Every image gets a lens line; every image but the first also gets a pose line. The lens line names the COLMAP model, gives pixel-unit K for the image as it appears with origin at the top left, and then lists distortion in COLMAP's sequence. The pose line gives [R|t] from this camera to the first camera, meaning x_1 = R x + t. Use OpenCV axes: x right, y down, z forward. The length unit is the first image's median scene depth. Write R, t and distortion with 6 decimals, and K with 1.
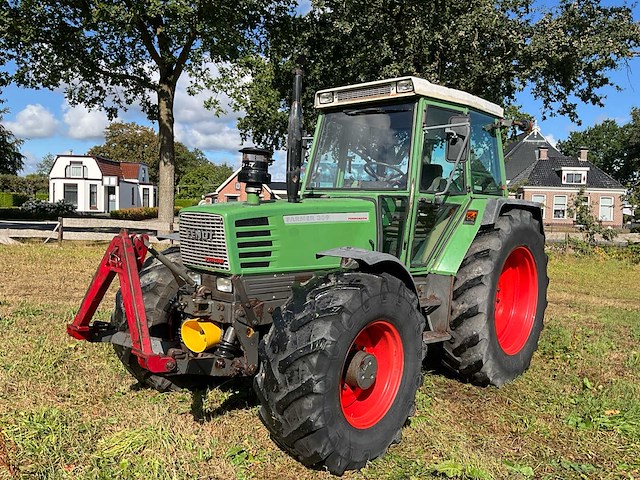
lens RADIAL K [[534.8, 0, 320.0], [0, 534.8, 240.0], [0, 0, 1]] dist [0.102604, -0.191244]
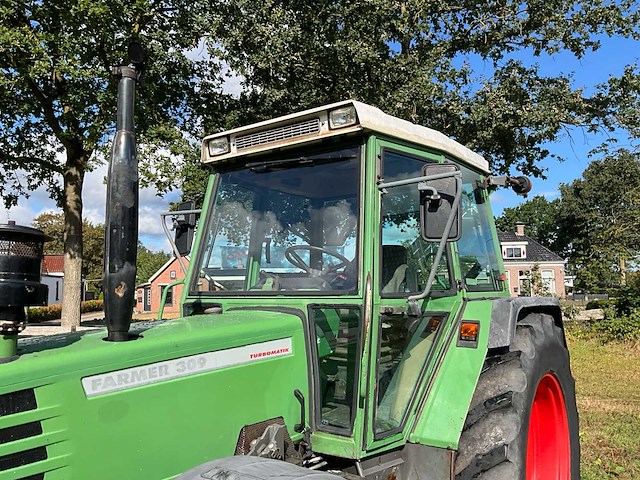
lens RADIAL K [[527.1, 0, 318.1], [0, 527.1, 237.4], [0, 0, 1]] dist [0.059725, -0.102459]
pose [[0.994351, -0.037412, 0.099334, 0.067228], [0.052559, 0.986586, -0.154550, -0.066841], [-0.092219, 0.158897, 0.982979, 0.448754]]
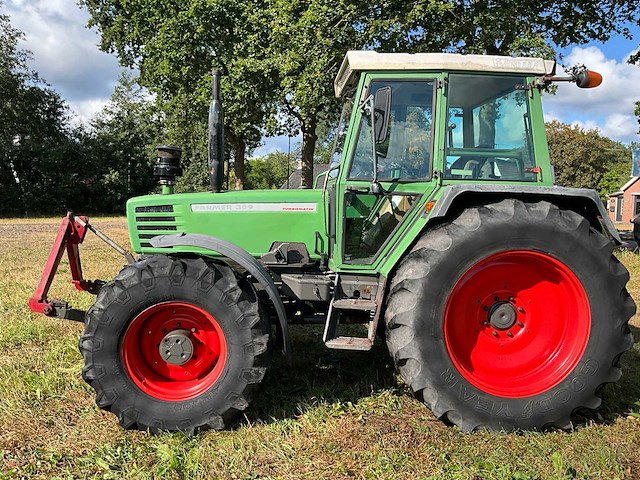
lens RADIAL K [[527.1, 0, 318.1], [0, 527.1, 237.4], [0, 0, 1]] dist [0.059725, -0.102459]
pose [[0.702848, 0.042933, -0.710043, 0.750146], [-0.047284, 0.998789, 0.013588, -0.002908], [0.709767, 0.024023, 0.704027, 0.338829]]
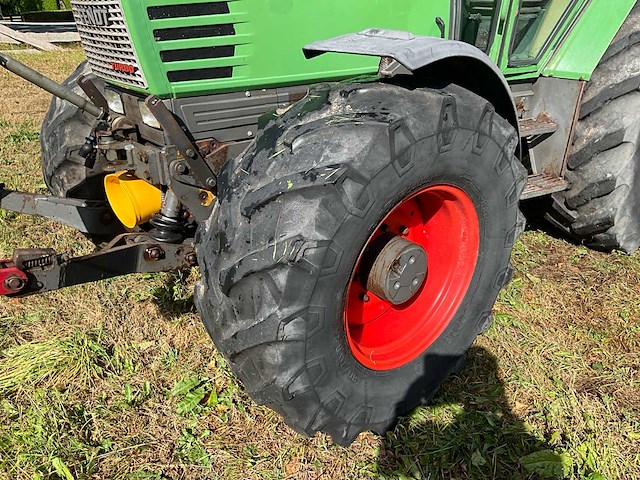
lens RADIAL K [[525.4, 0, 320.8], [0, 525.4, 246.0], [0, 0, 1]] dist [0.060952, -0.088882]
pose [[0.986722, 0.019761, -0.161212, 0.065502], [0.040697, 0.930826, 0.363190, 0.015034], [0.157238, -0.364928, 0.917662, 0.373815]]
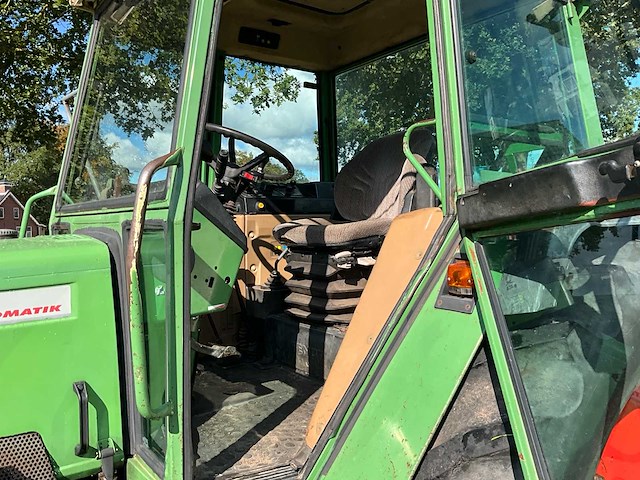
lens RADIAL K [[525.3, 0, 320.0], [0, 525.3, 240.0], [0, 0, 1]] dist [-0.009051, -0.002294]
pose [[0.974807, -0.049773, -0.217426, 0.278534], [0.044415, 0.998579, -0.029465, -0.060680], [0.218584, 0.019066, 0.975632, 0.746144]]
